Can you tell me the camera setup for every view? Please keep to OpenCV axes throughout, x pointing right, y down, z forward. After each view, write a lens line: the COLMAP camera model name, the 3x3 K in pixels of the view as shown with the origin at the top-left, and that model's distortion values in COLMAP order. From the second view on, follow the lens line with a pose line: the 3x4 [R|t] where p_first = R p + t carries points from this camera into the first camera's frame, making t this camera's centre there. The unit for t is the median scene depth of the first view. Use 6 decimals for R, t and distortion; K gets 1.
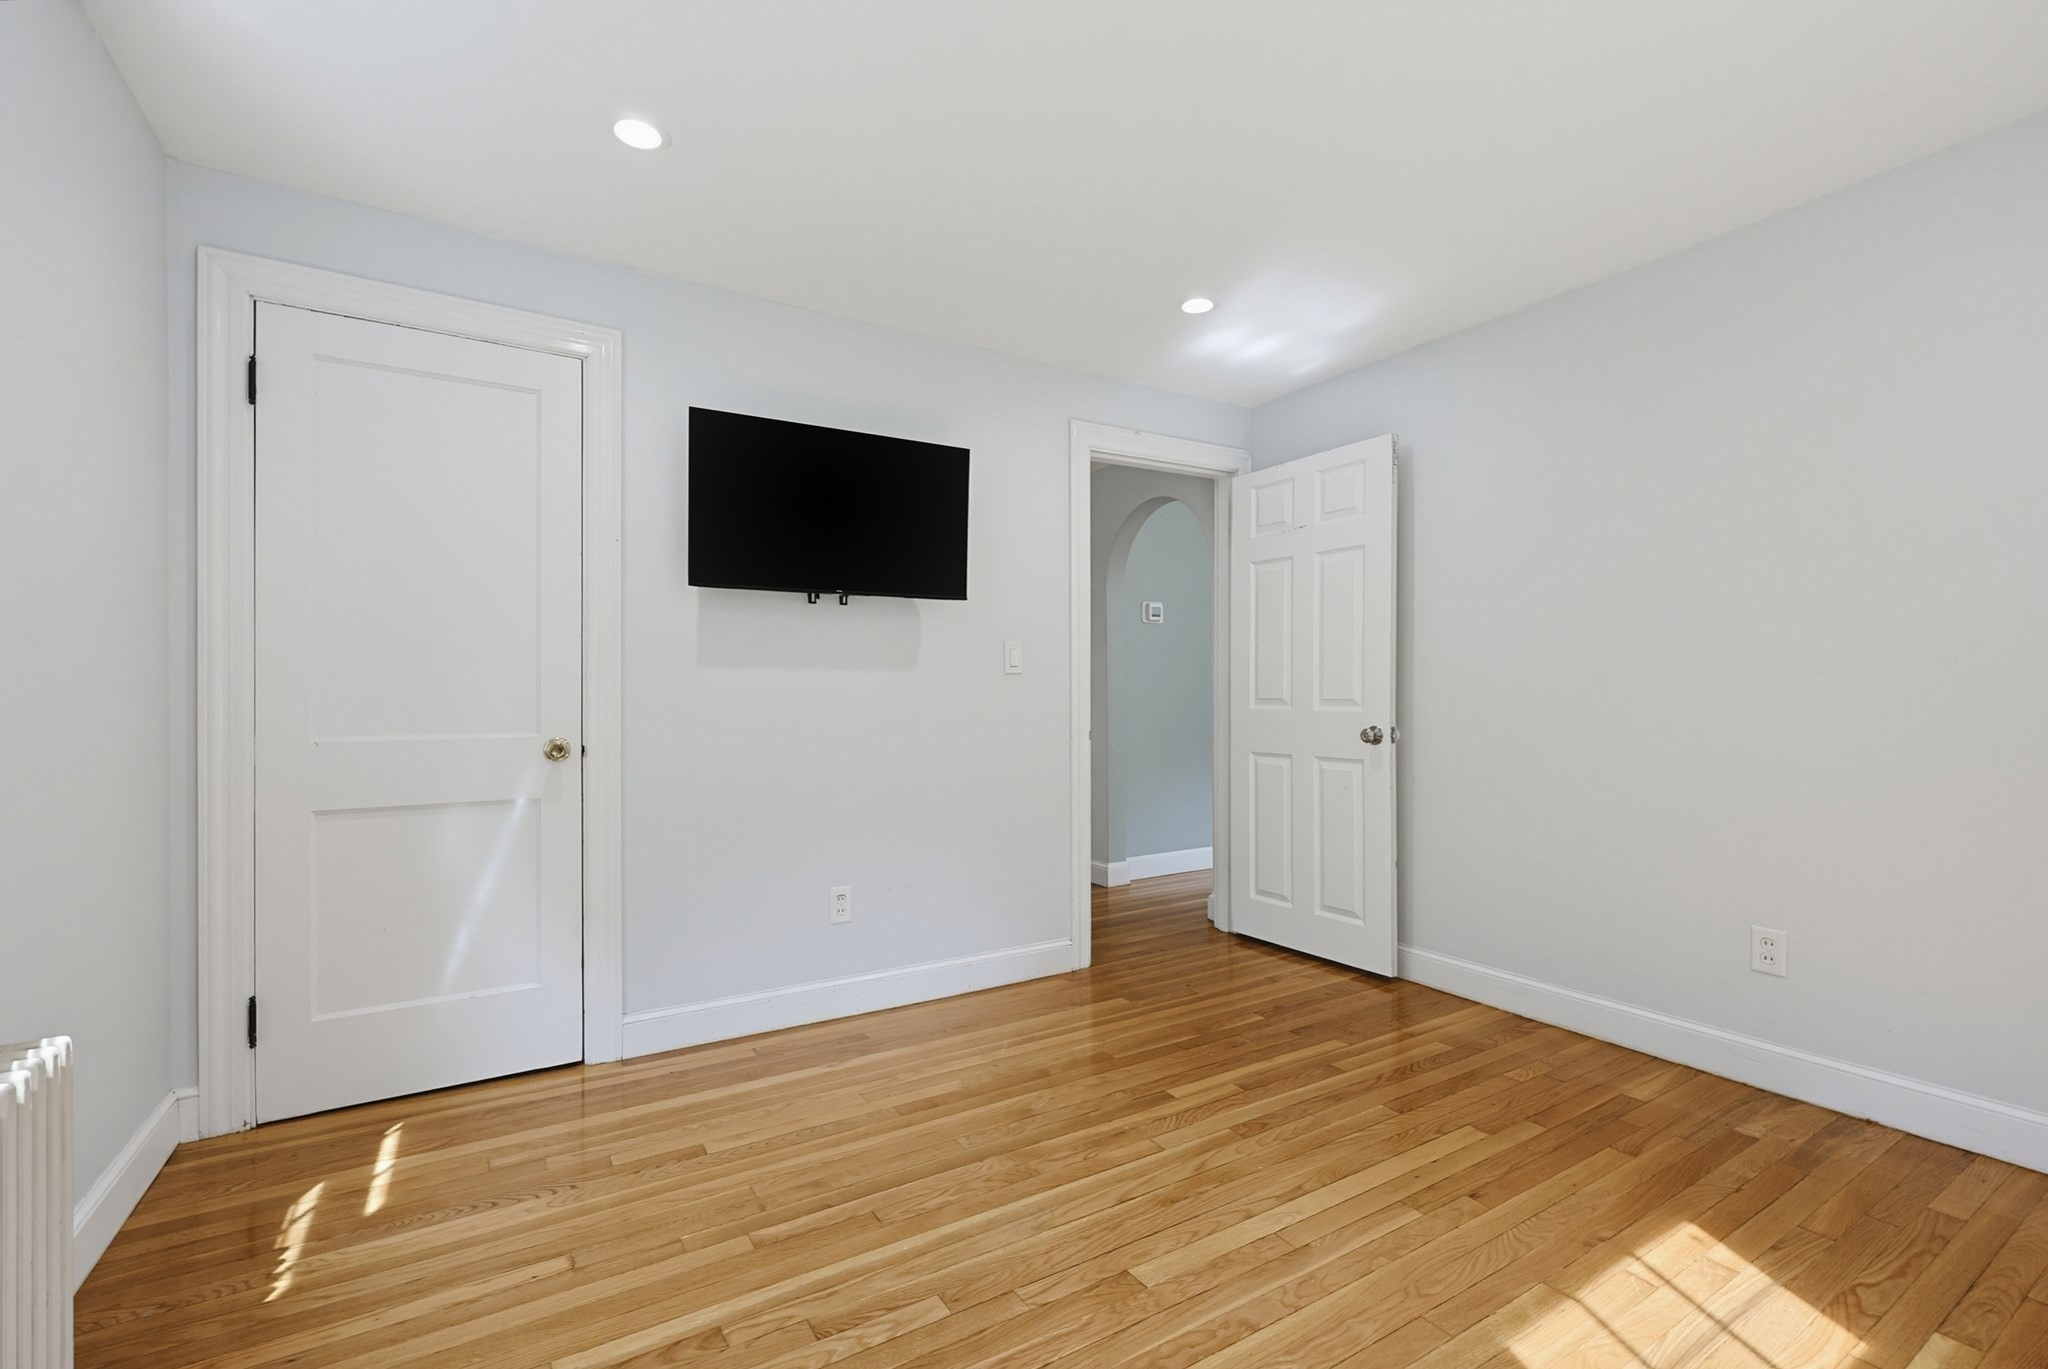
lens RADIAL K [[882.6, 0, 1031.7], [0, 882.6, 690.5], [0, 0, 1]] dist [0.000192, 0.000085]
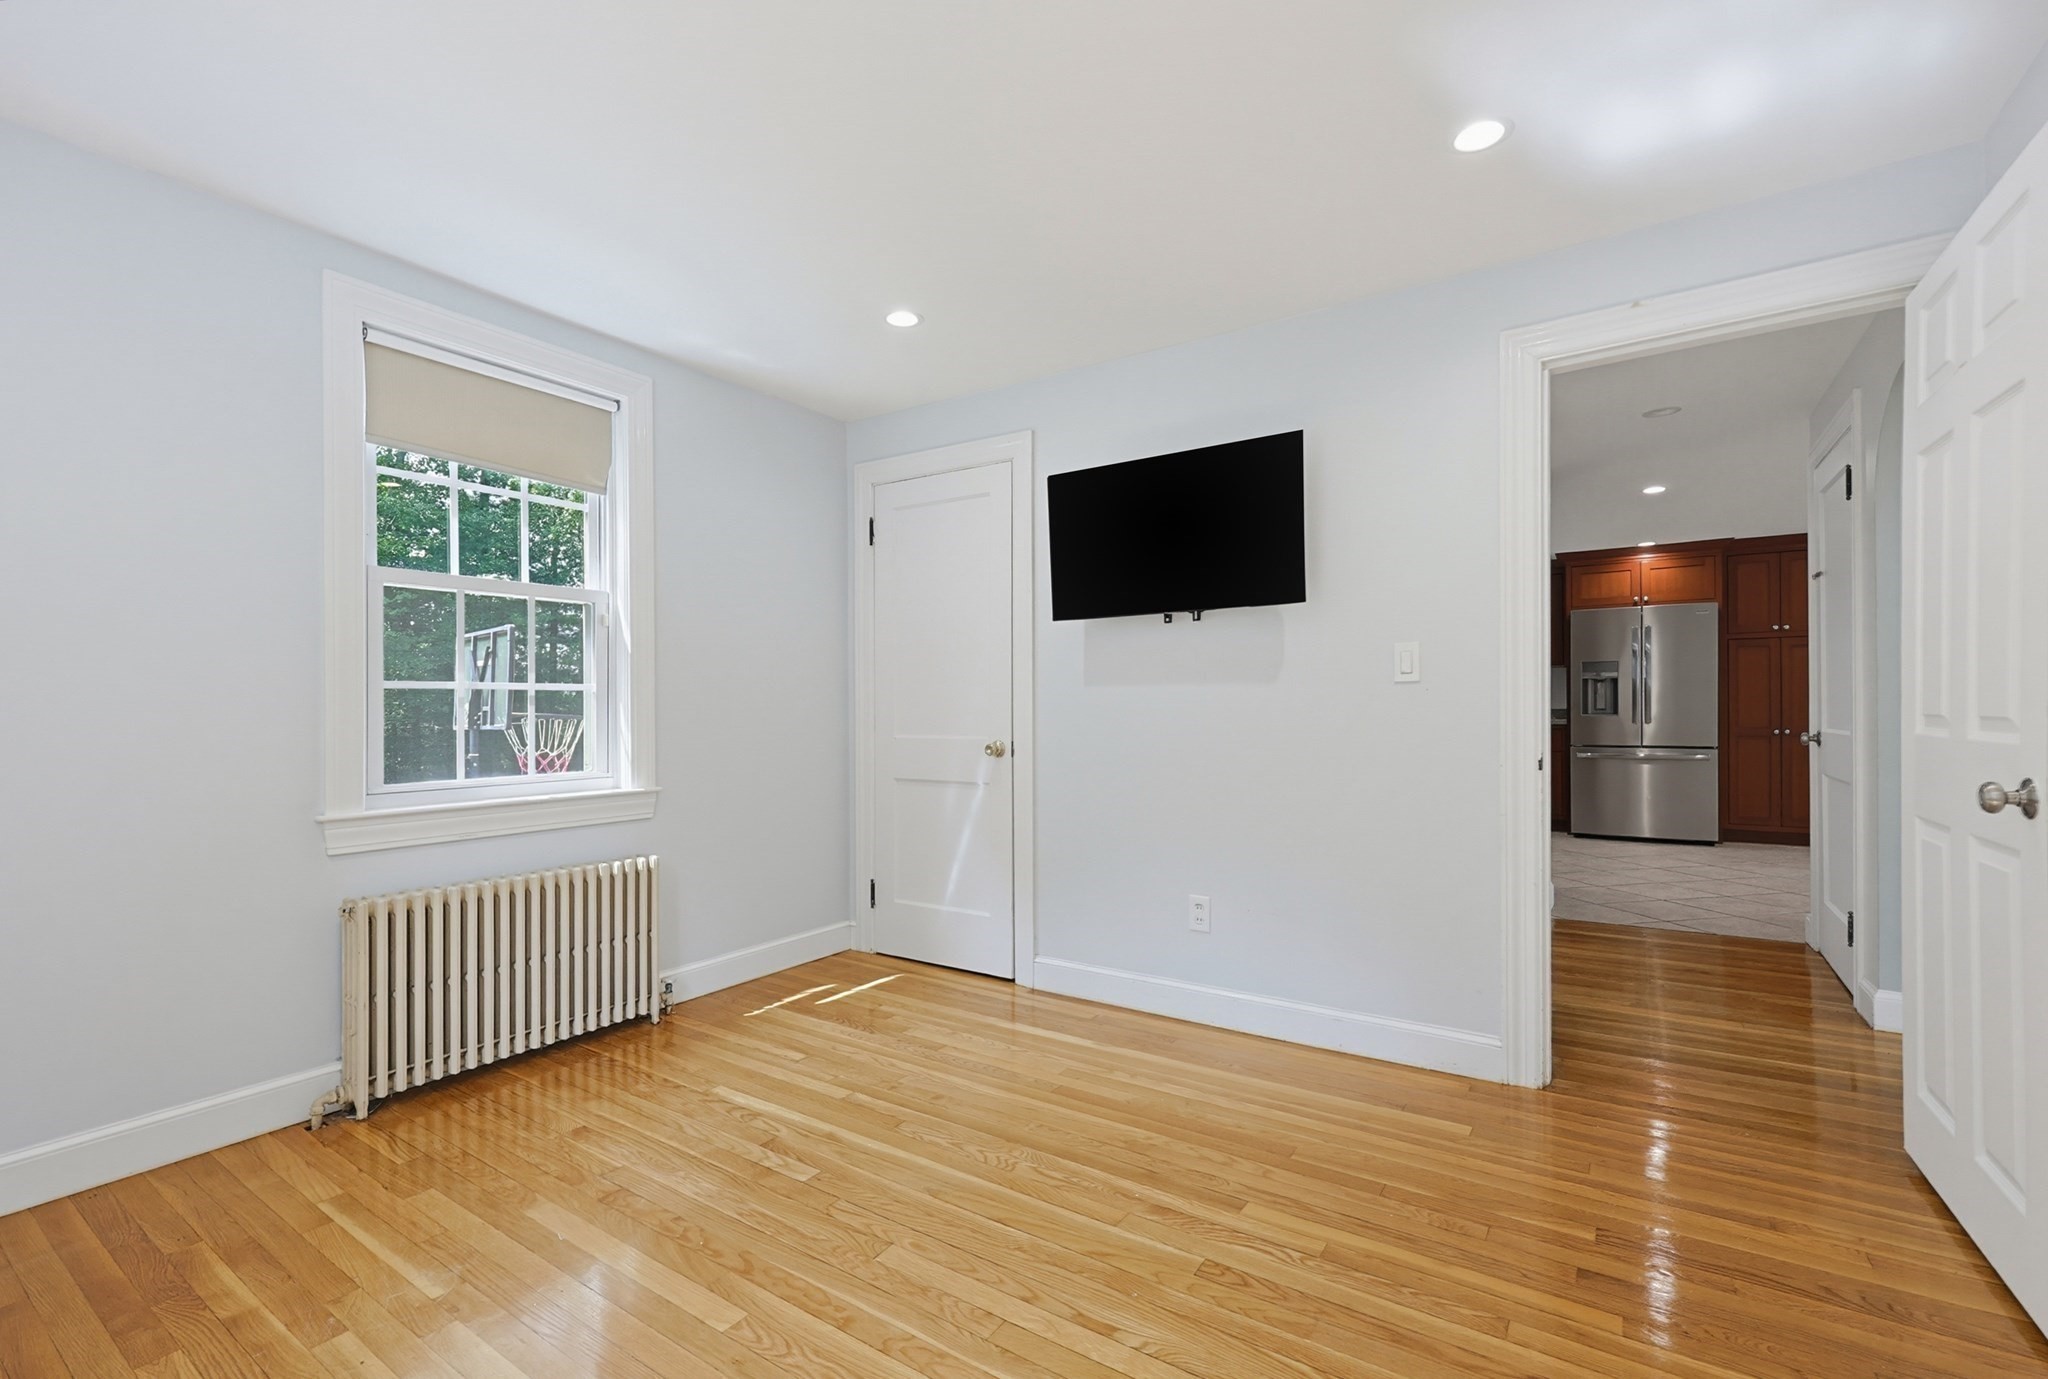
lens RADIAL K [[899.1, 0, 1025.9], [0, 899.1, 704.5], [0, 0, 1]] dist [-0.001438, 0.000642]
pose [[0.423139, -0.003850, -0.906057, 0.755056], [0.008598, 0.999963, -0.000234, -0.001888], [0.906024, -0.007691, 0.423156, 0.440401]]
